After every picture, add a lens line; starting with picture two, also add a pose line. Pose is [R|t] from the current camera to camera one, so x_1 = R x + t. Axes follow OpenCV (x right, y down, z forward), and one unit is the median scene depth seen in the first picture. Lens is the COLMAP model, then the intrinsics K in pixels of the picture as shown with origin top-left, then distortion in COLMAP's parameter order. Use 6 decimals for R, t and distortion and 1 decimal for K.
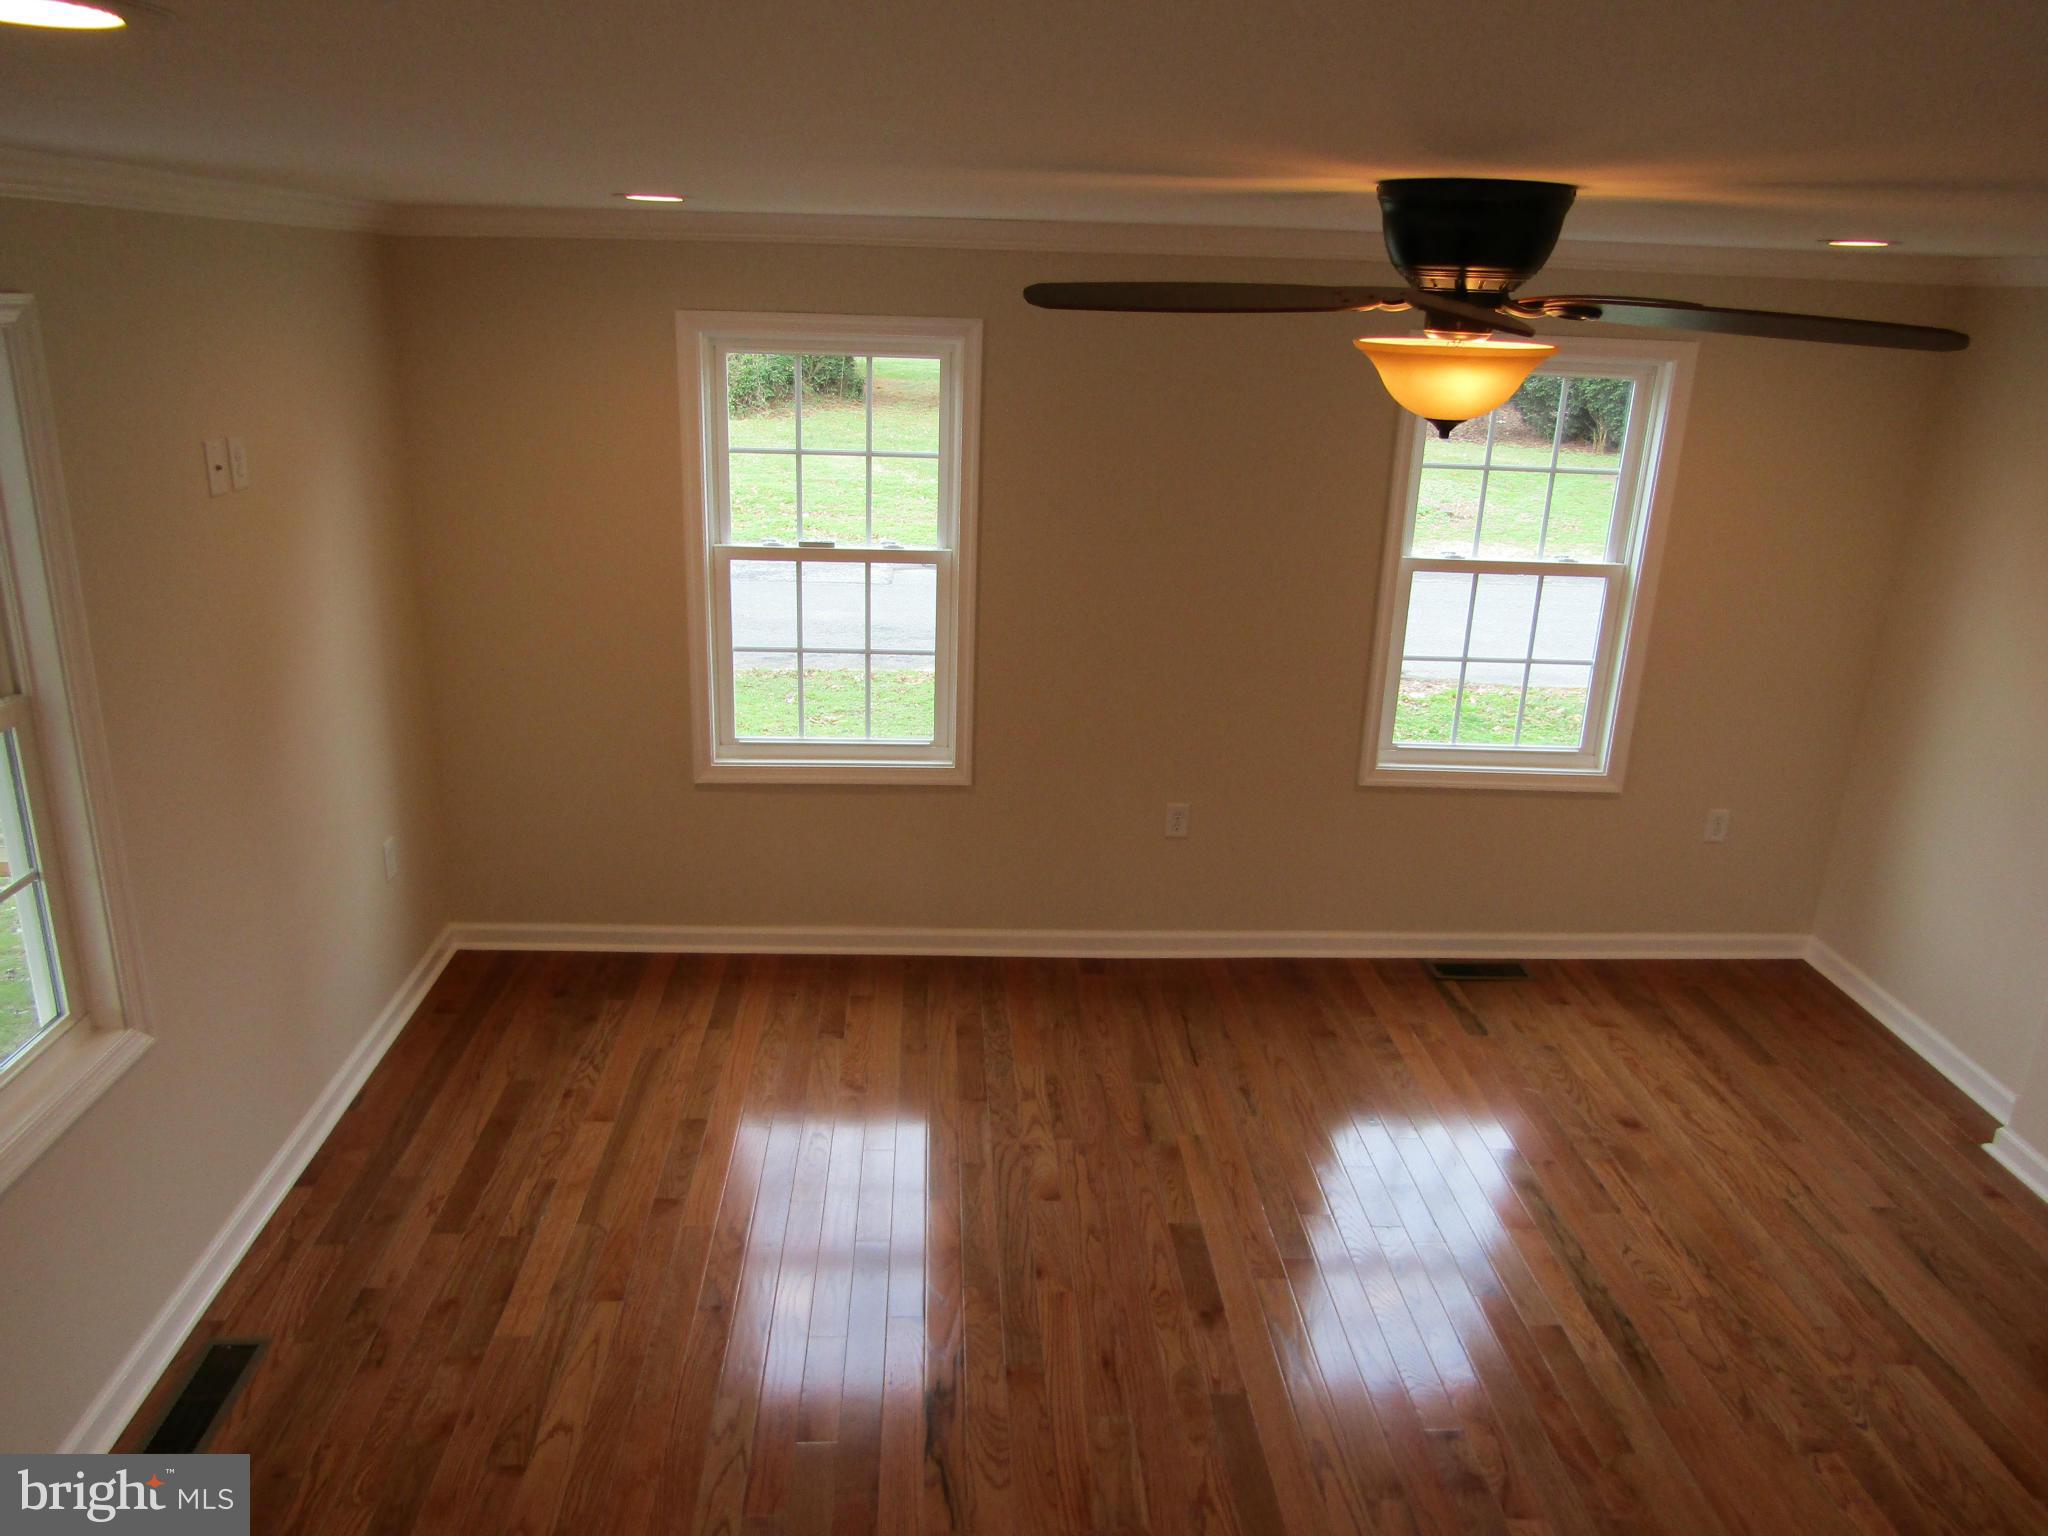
lens RADIAL K [[1483.1, 0, 1014.2], [0, 1483.1, 774.5], [0, 0, 1]] dist [0.008745, -0.001682]
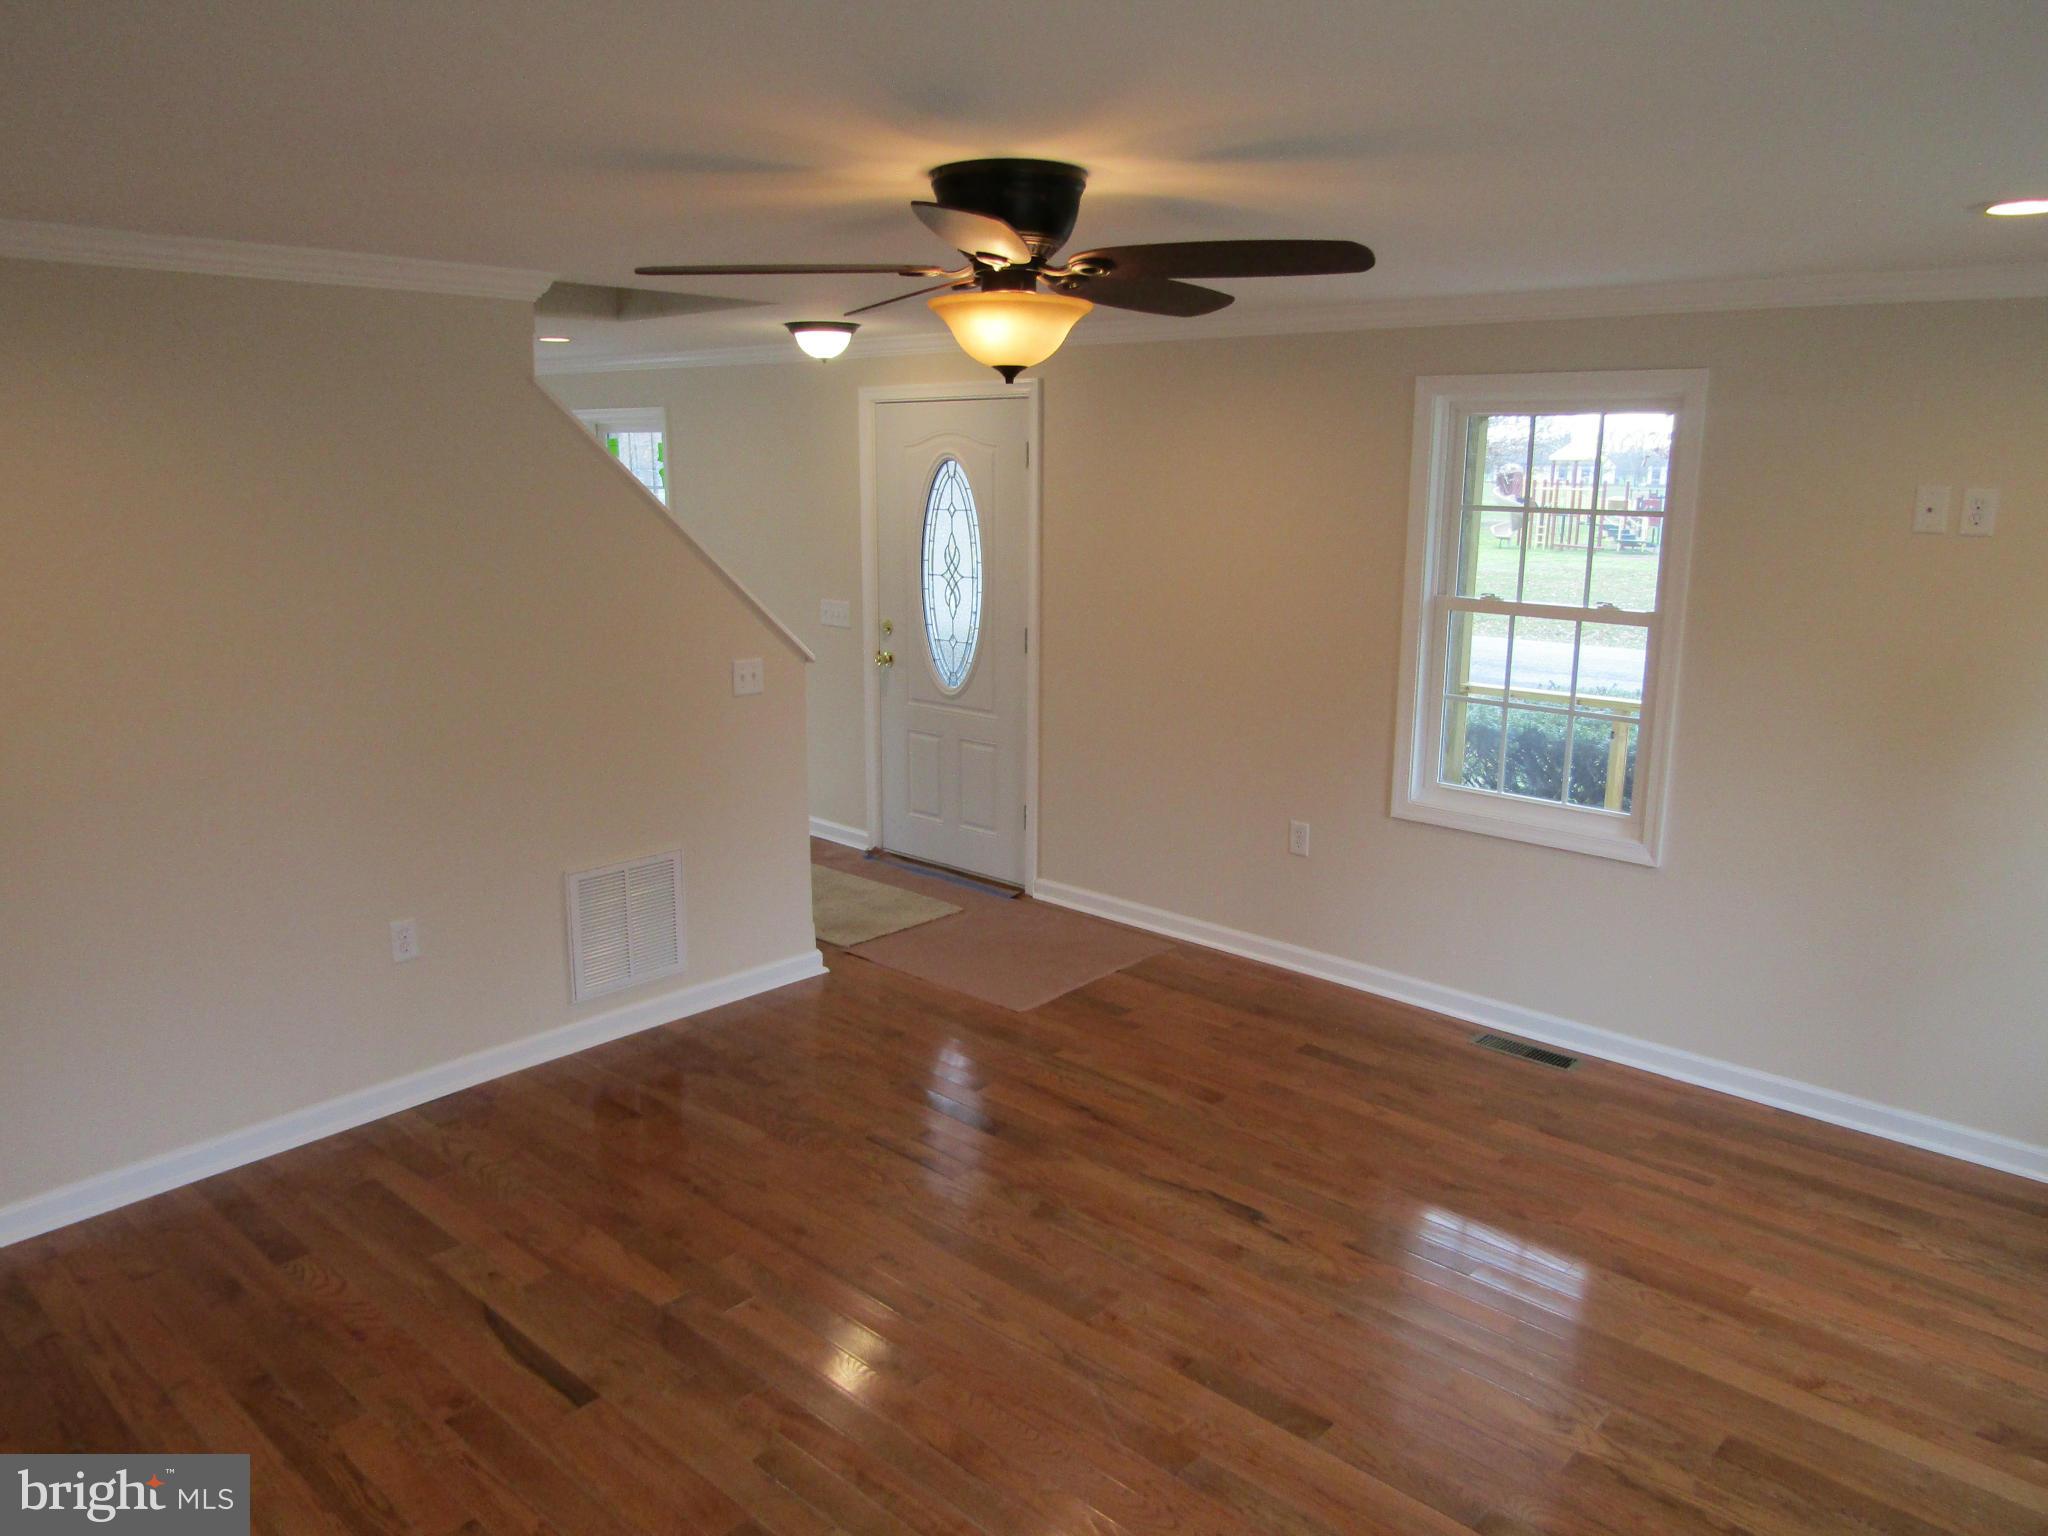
lens RADIAL K [[1495.4, 0, 1024.0], [0, 1495.4, 768.0], [0, 0, 1]] dist [-0.005457, 0.000038]
pose [[-0.728343, 0.094442, -0.678673, 0.604123], [-0.252957, 0.883435, 0.394406, -0.229945], [0.636811, 0.458937, -0.619554, 1.014286]]
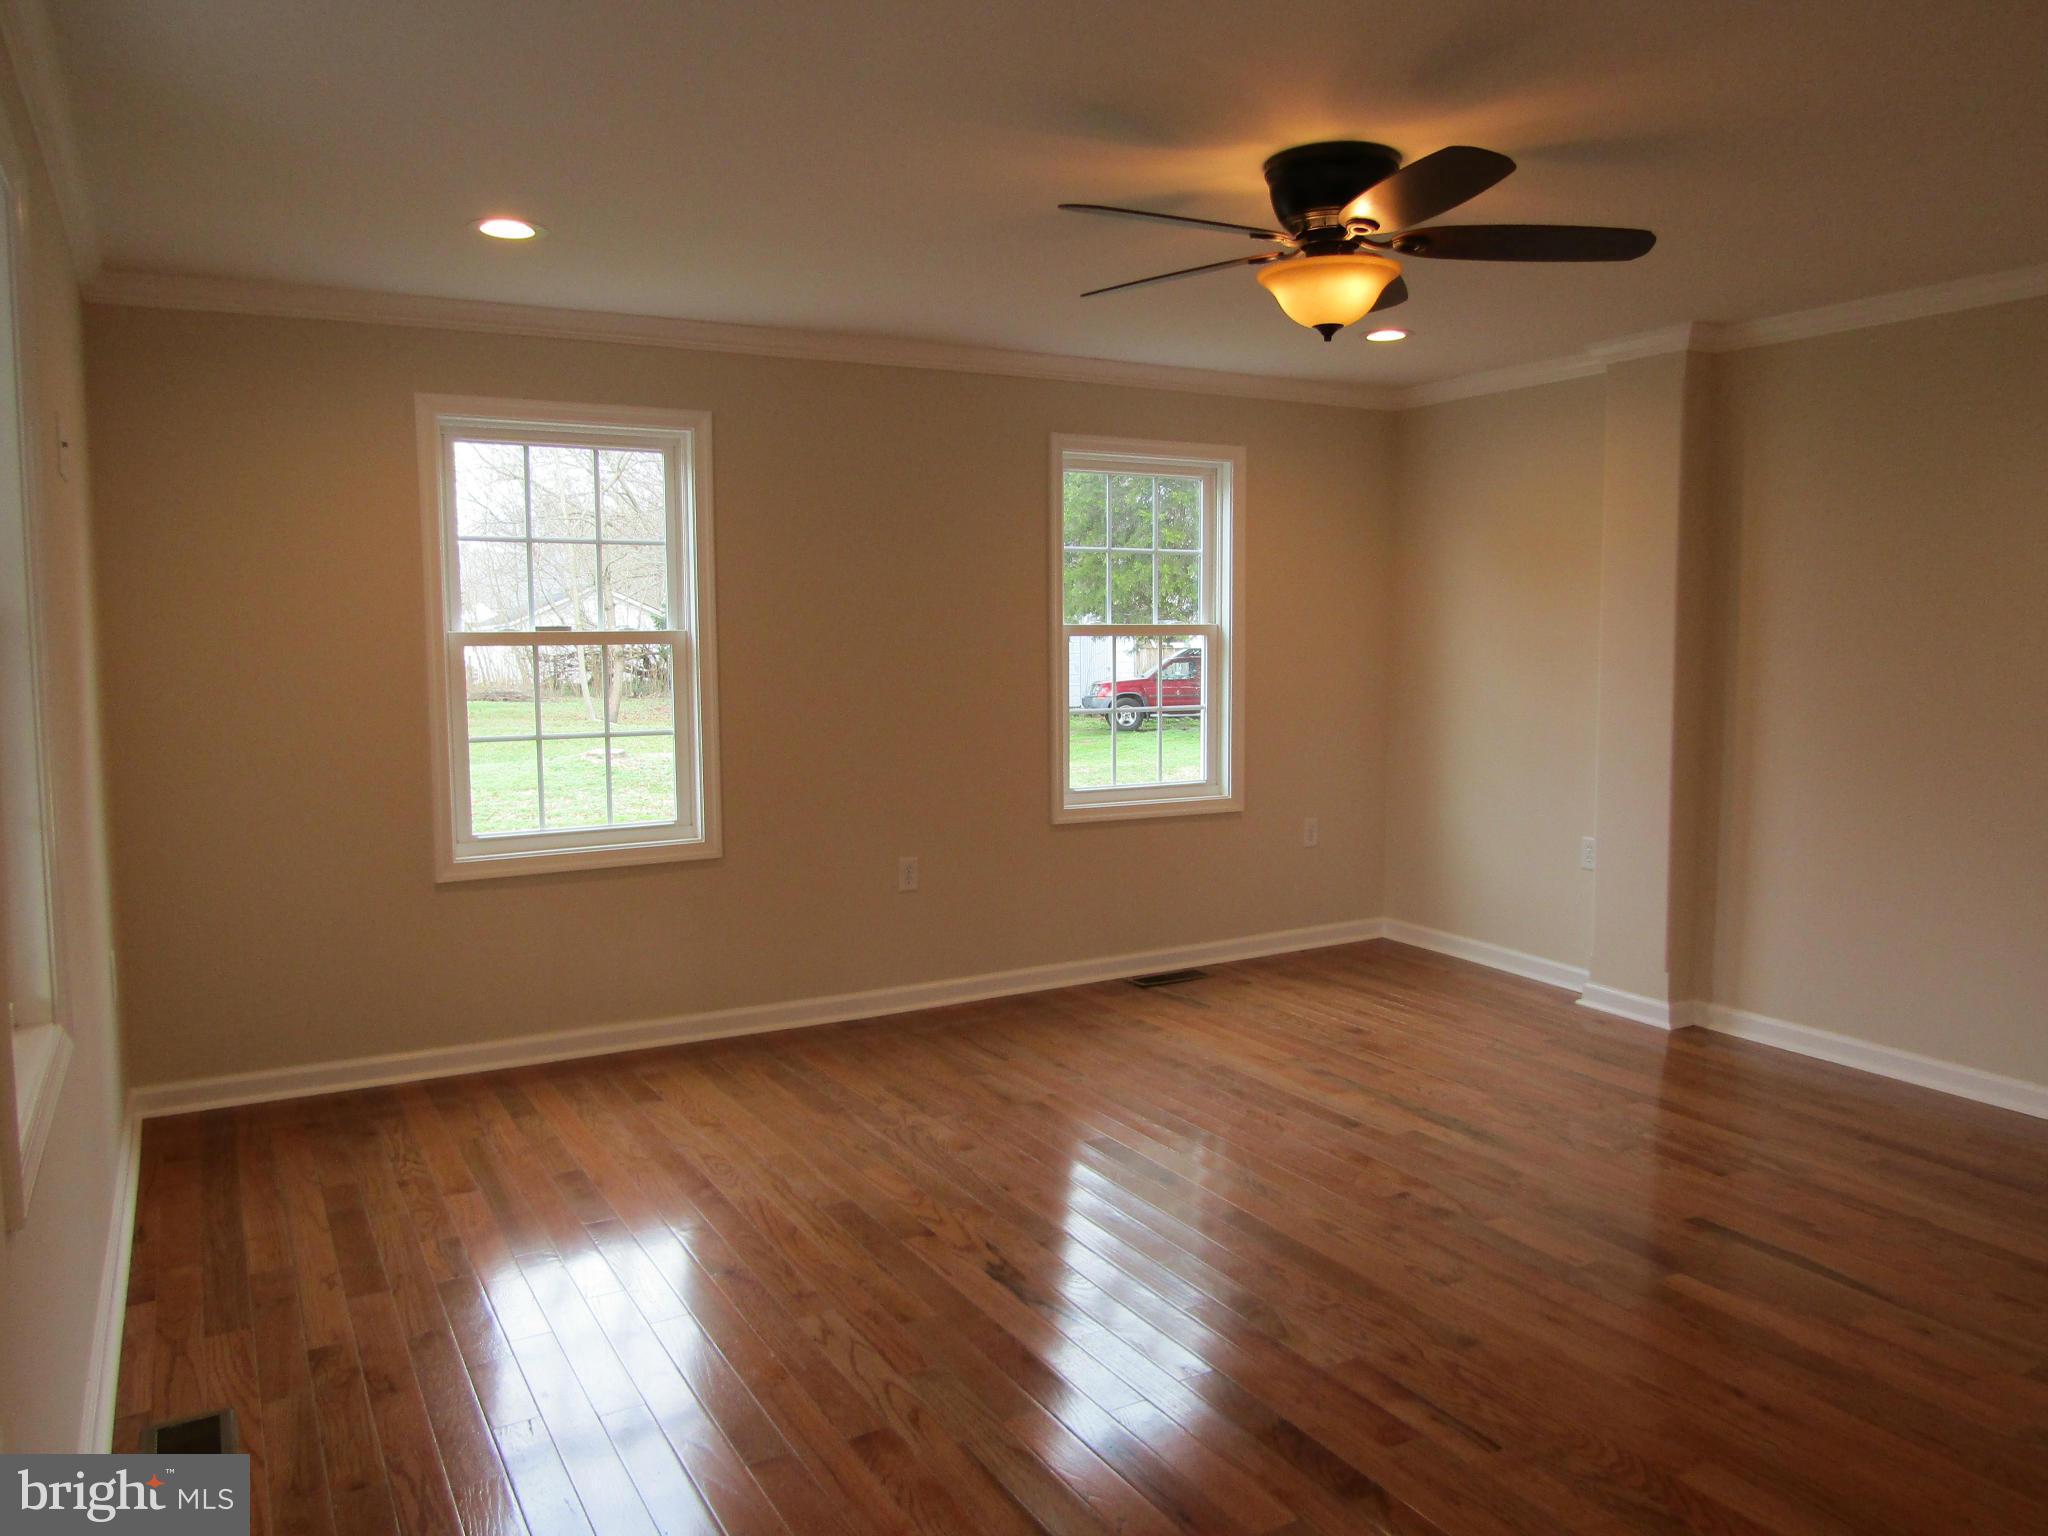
lens RADIAL K [[1483.1, 0, 1014.2], [0, 1483.1, 774.5], [0, 0, 1]] dist [0.008745, -0.001682]
pose [[0.893425, -0.080485, 0.441944, -0.323460], [0.180820, 0.965030, -0.189795, 0.199315], [-0.411214, 0.249480, 0.876734, 0.010323]]
